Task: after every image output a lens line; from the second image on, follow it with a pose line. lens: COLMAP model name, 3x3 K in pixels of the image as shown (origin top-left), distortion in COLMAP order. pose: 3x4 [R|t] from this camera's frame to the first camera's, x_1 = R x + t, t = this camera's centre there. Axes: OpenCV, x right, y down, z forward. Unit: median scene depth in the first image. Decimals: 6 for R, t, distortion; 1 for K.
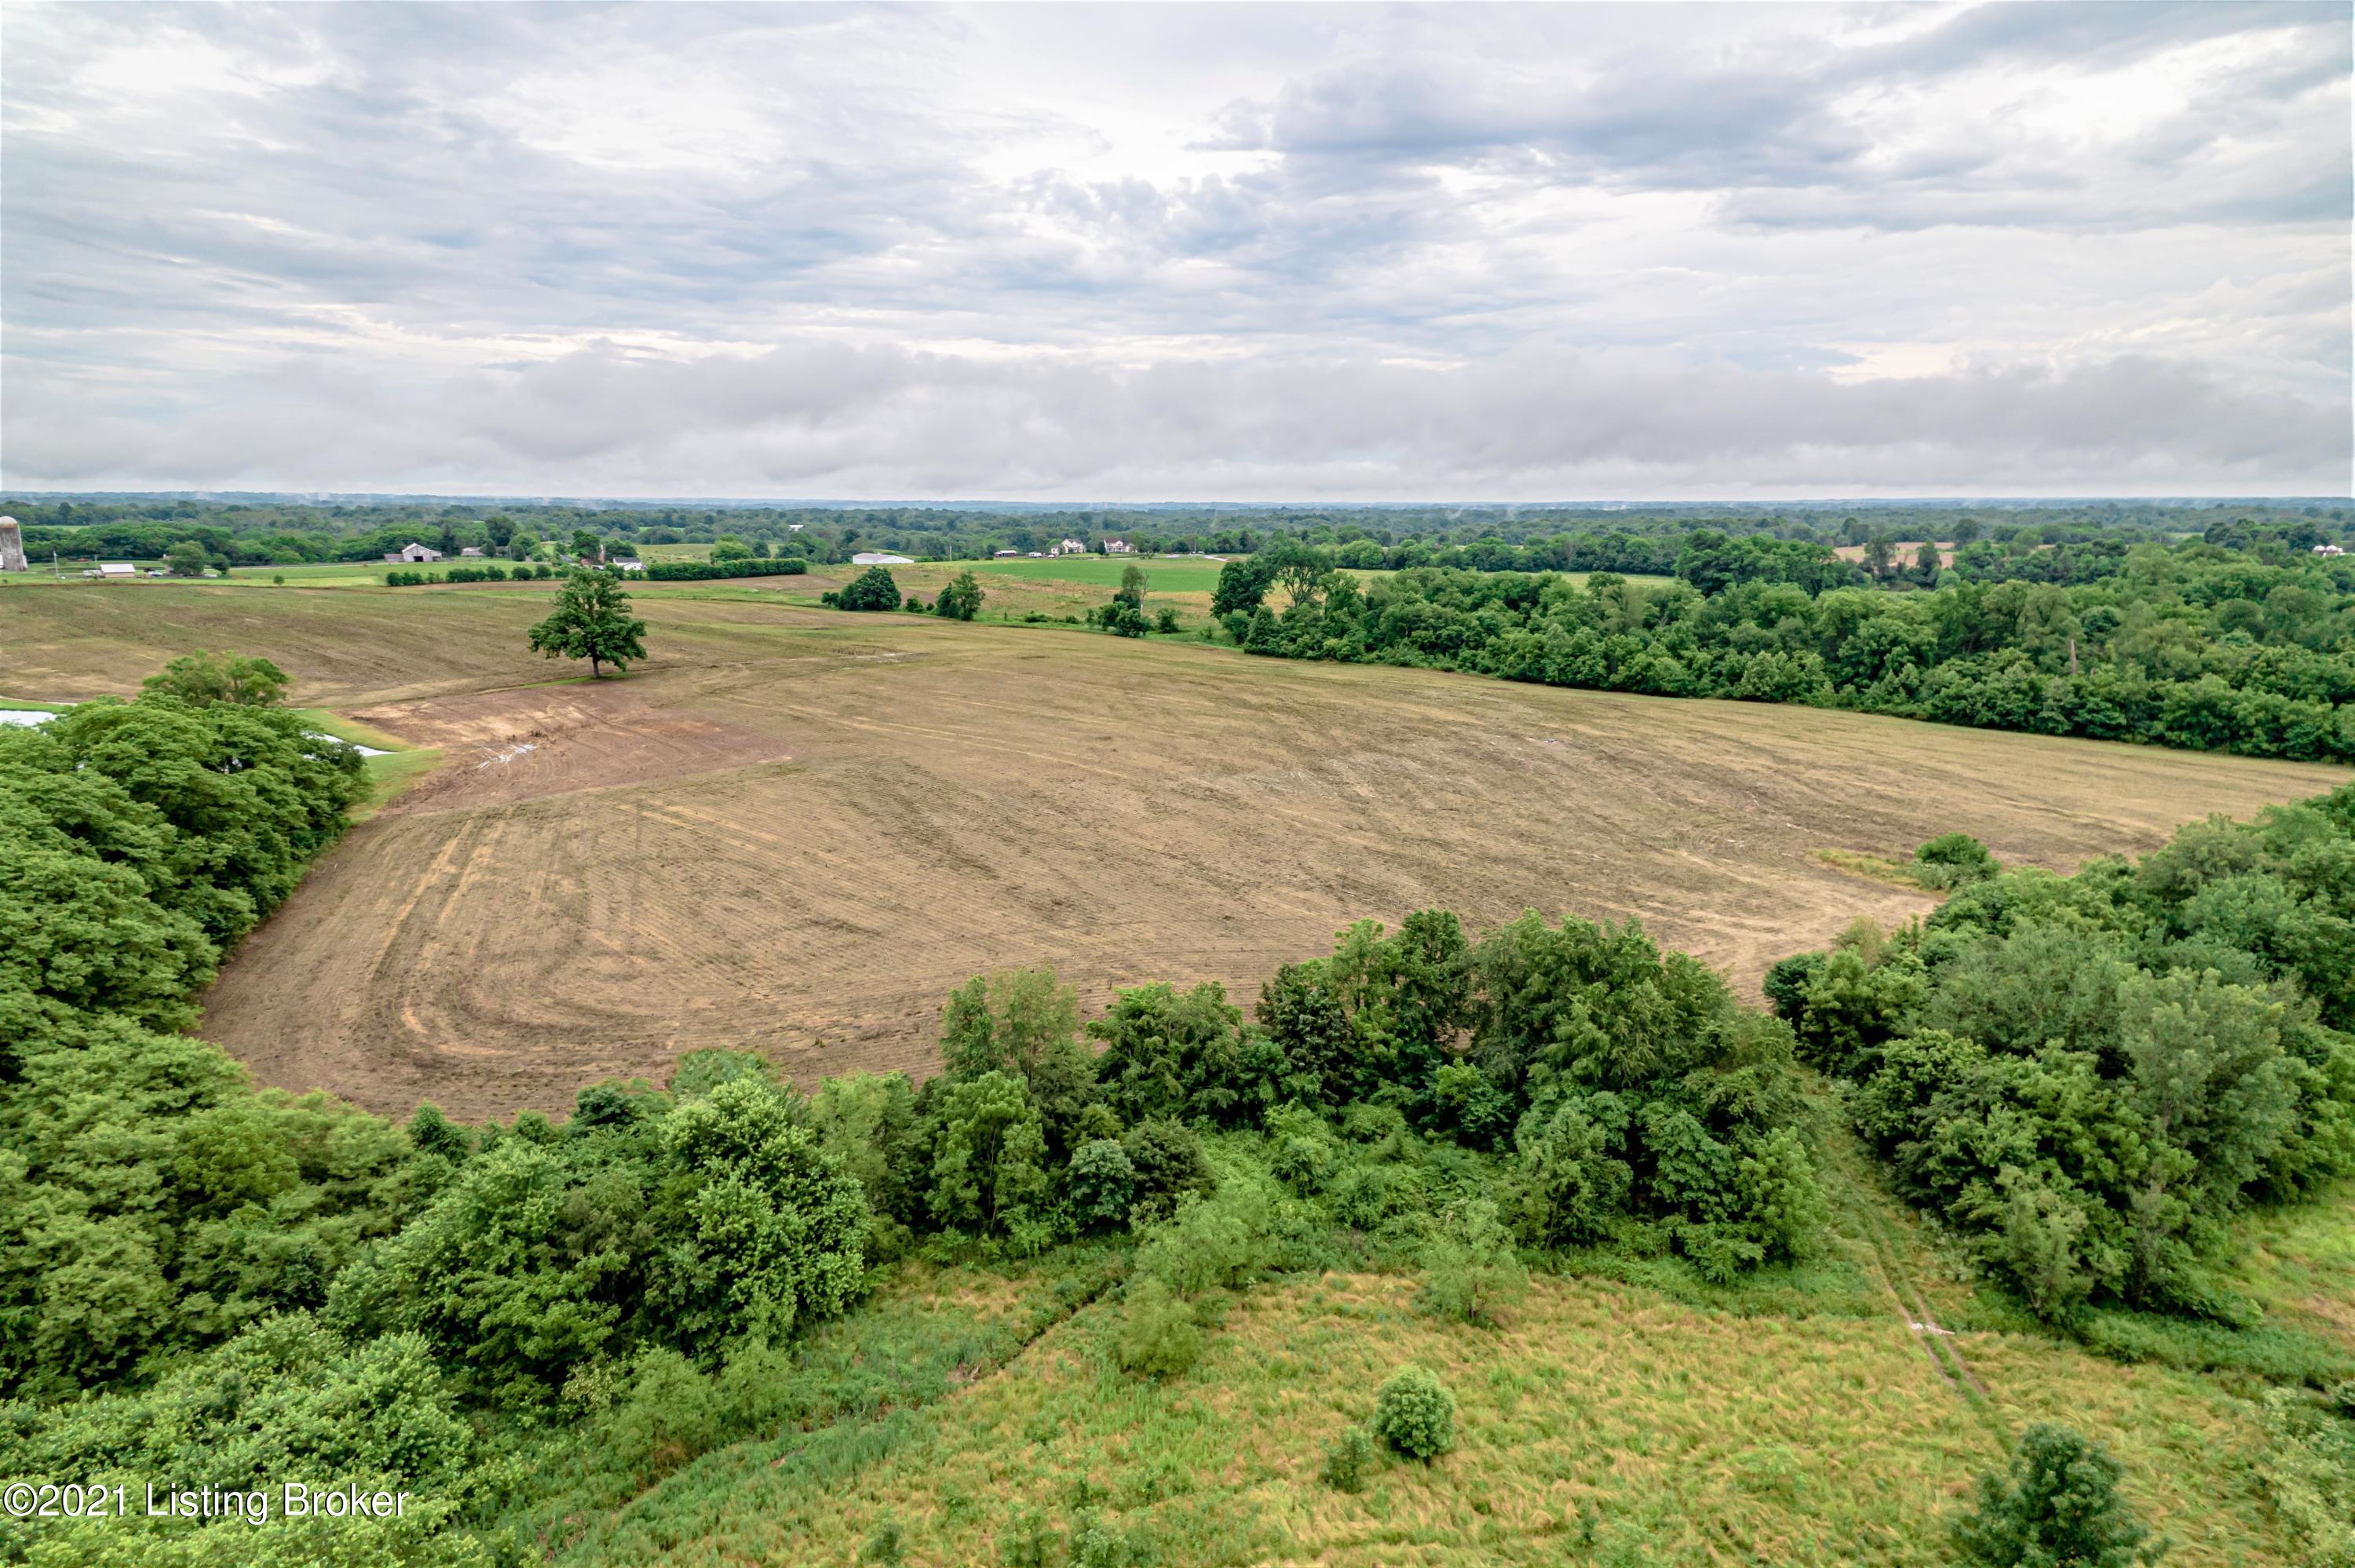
lens RADIAL K [[1496.4, 0, 1150.6], [0, 1496.4, 800.7], [0, 0, 1]] dist [0.071711, -0.048940]
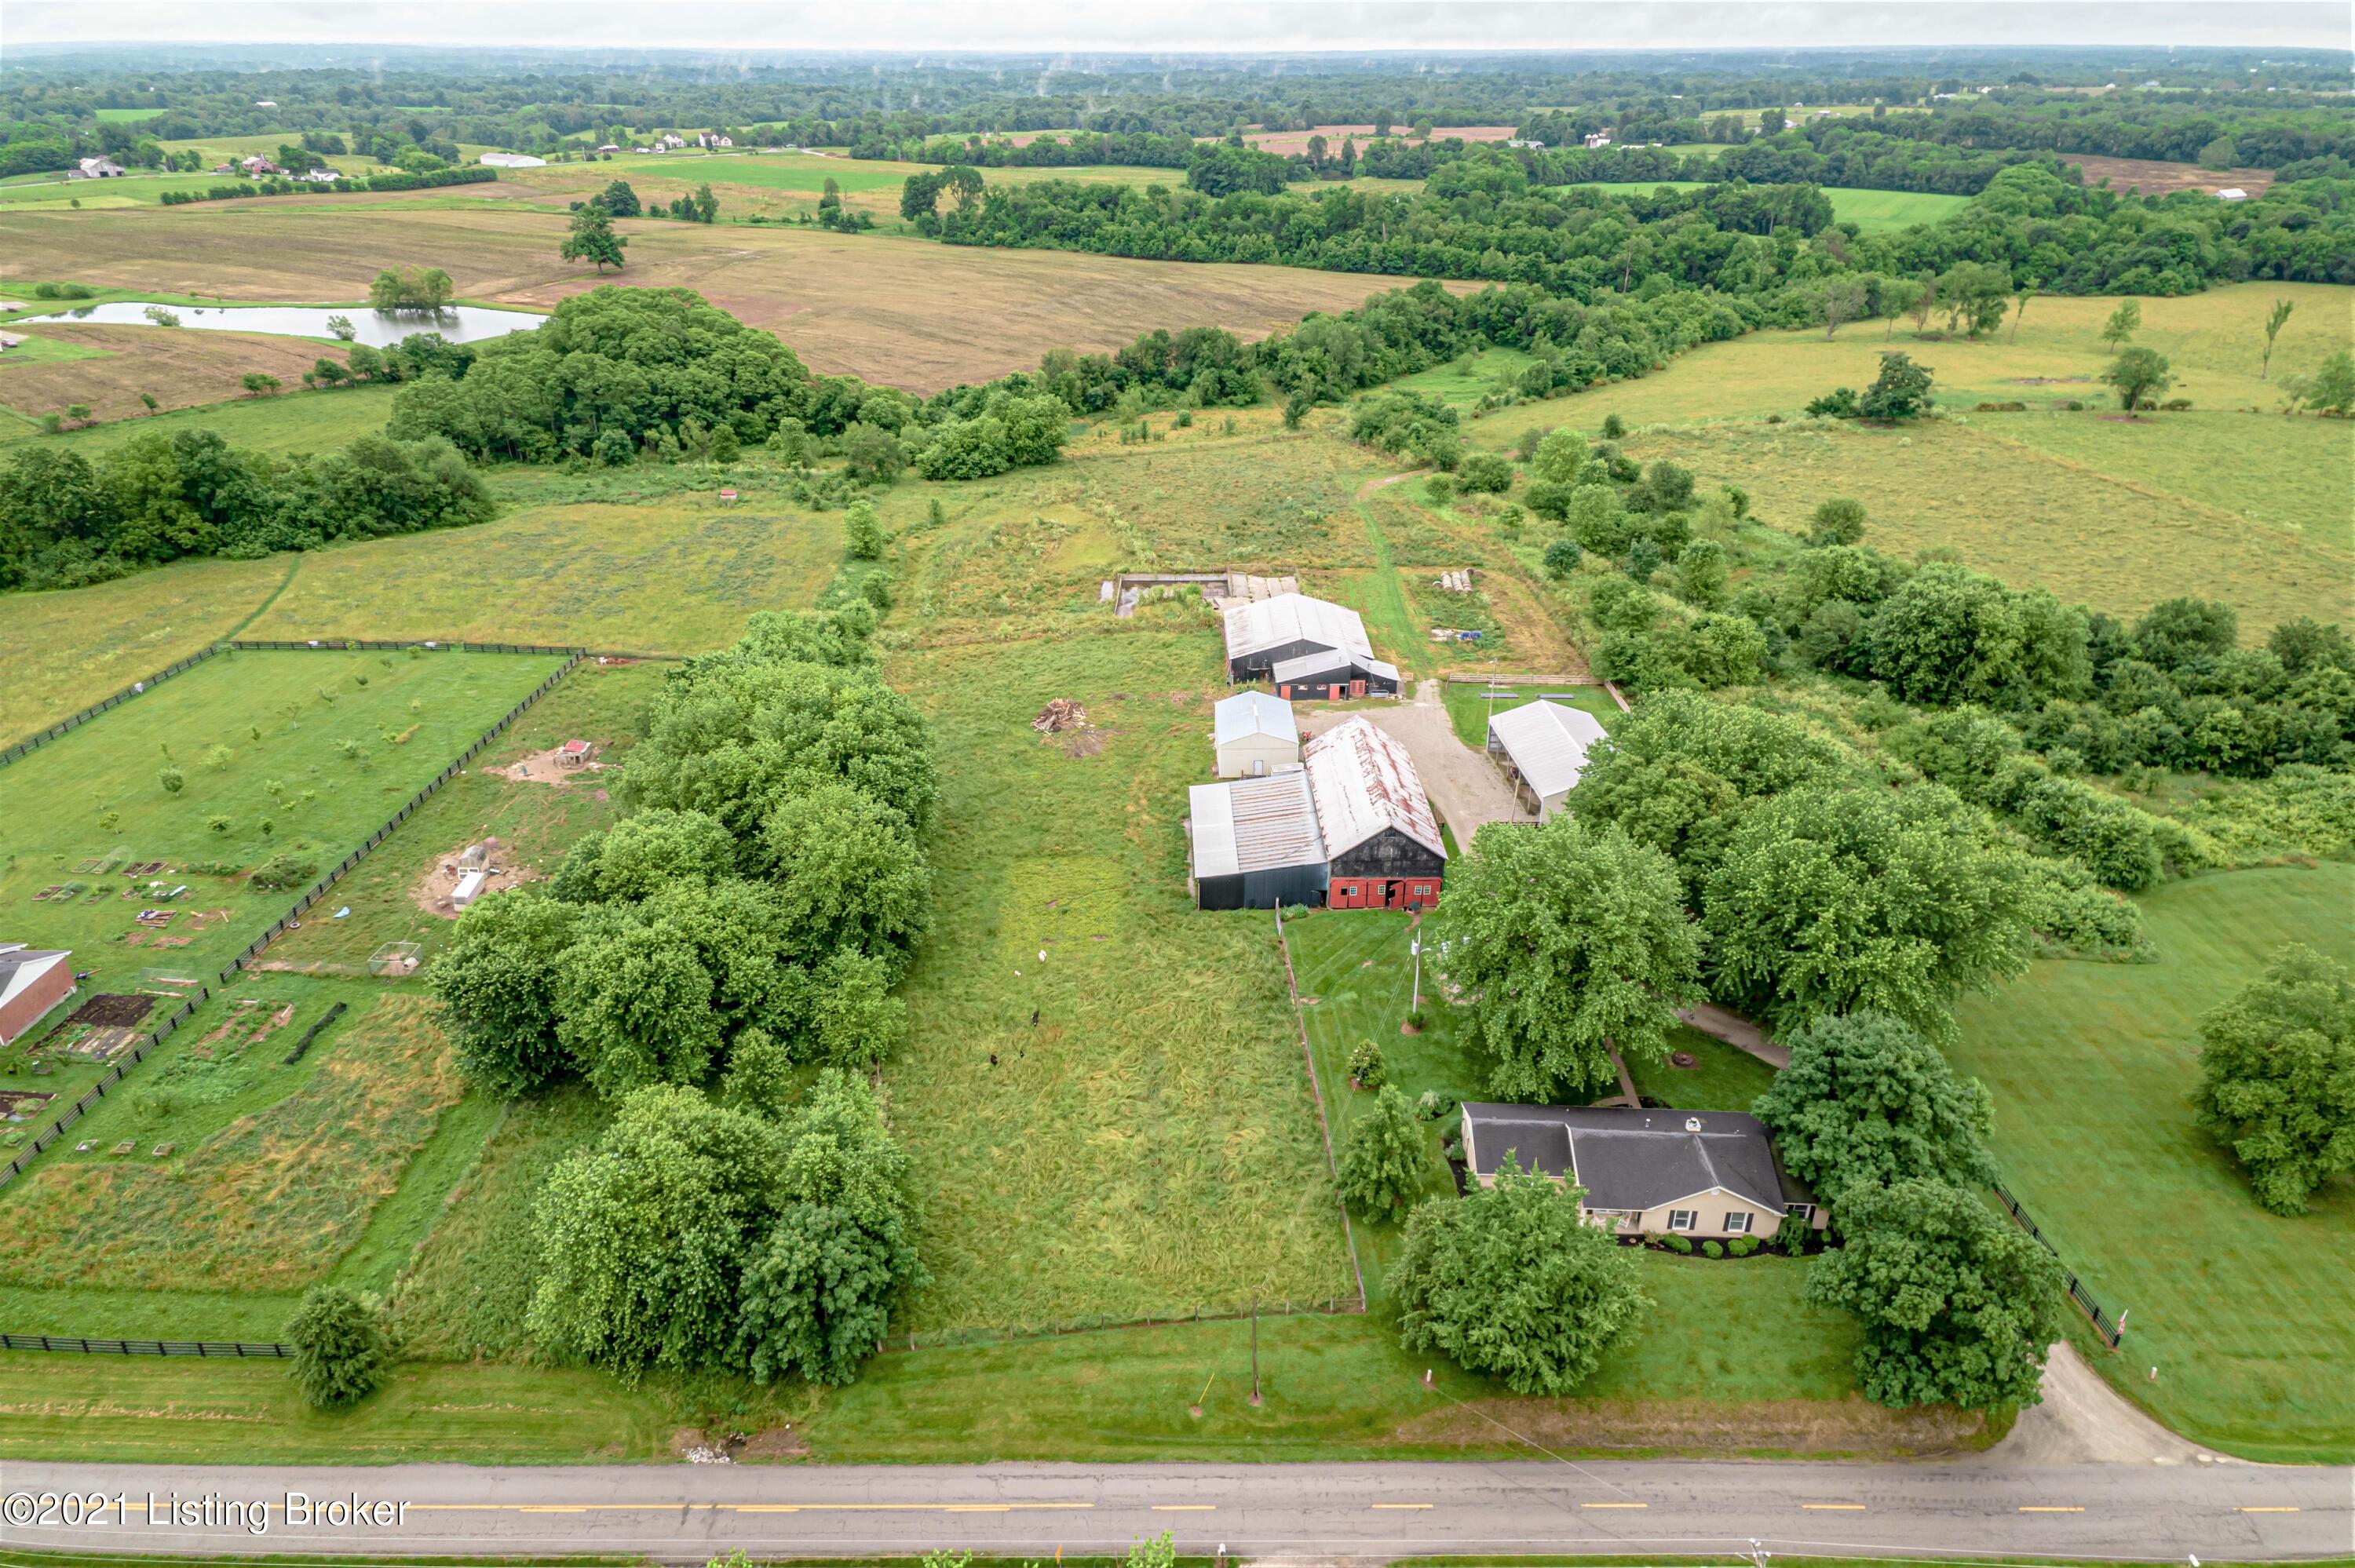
lens RADIAL K [[1543.2, 0, 1180.0], [0, 1543.2, 826.4], [0, 0, 1]] dist [0.126206, -0.146751]
pose [[0.941281, -0.151976, 0.301484, -0.373338], [0.067323, 0.959515, 0.273493, 0.070217], [-0.330843, -0.237137, 0.913405, -0.934478]]
